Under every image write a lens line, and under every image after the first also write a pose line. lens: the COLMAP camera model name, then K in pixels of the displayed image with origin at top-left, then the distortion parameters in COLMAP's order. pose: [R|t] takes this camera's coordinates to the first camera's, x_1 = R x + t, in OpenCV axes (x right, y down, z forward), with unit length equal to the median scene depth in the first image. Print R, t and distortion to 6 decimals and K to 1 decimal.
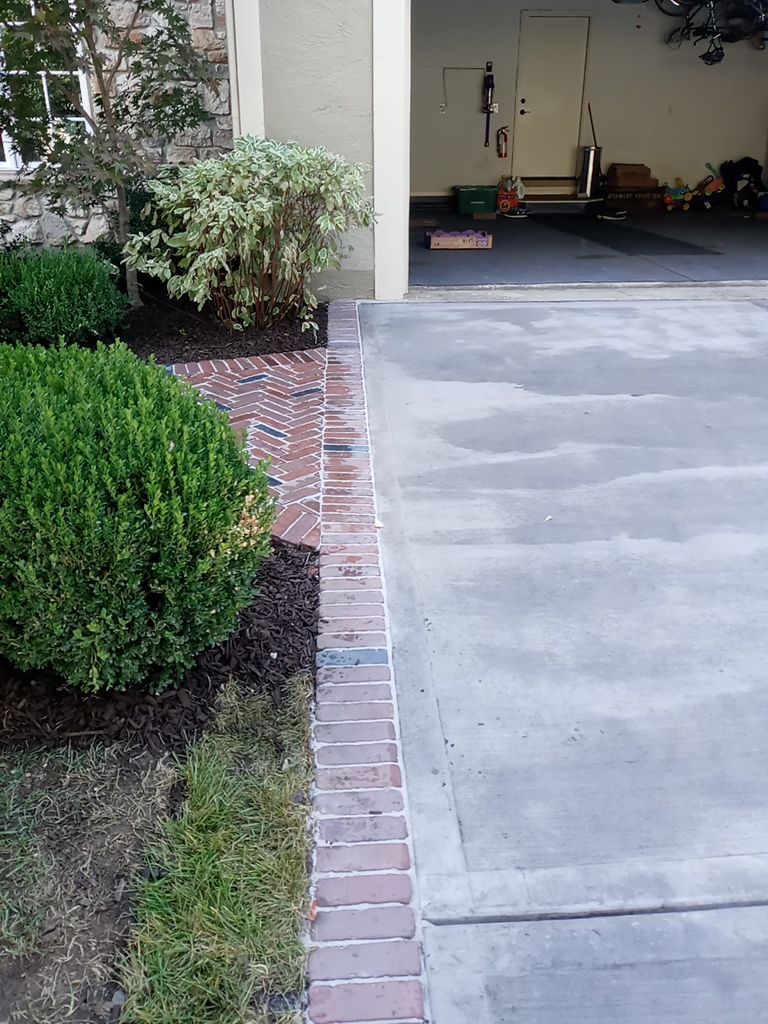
lens RADIAL K [[801.3, 0, 385.5], [0, 801.3, 546.0], [0, 0, 1]] dist [0.132573, -0.357484]
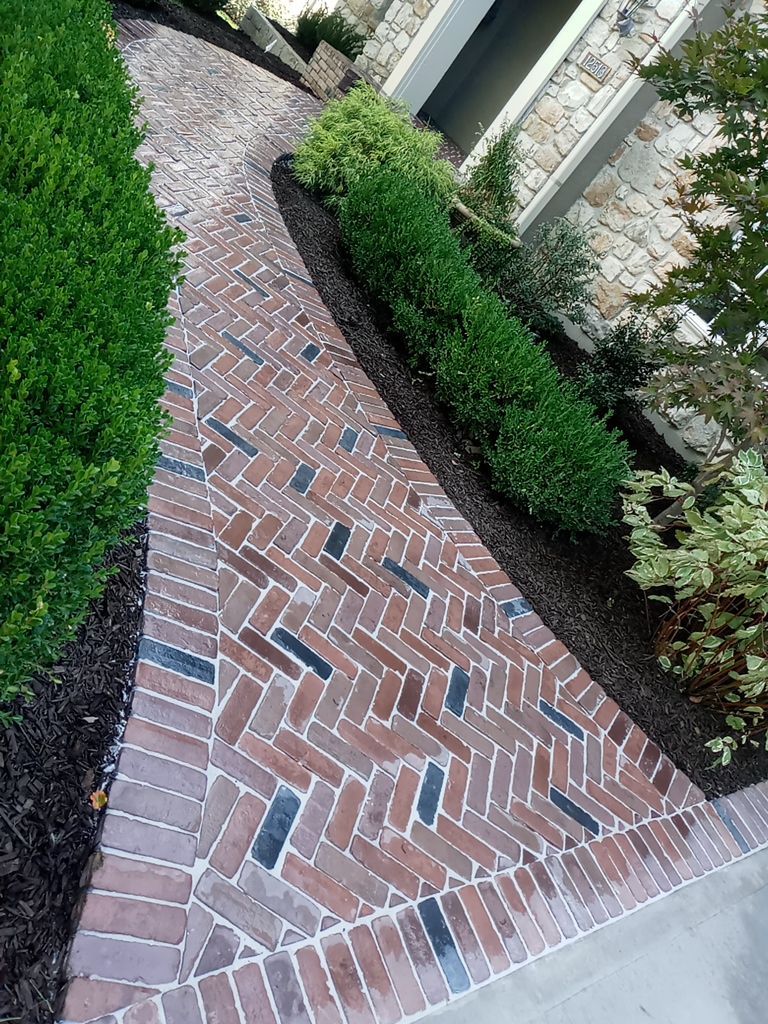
lens RADIAL K [[801.3, 0, 385.5], [0, 801.3, 546.0], [0, 0, 1]] dist [0.132573, -0.357484]
pose [[0.397449, 0.724257, -0.563459, 0.038480], [-0.834069, 0.541137, 0.107235, -0.257365], [0.382574, 0.427343, 0.819155, 0.420694]]
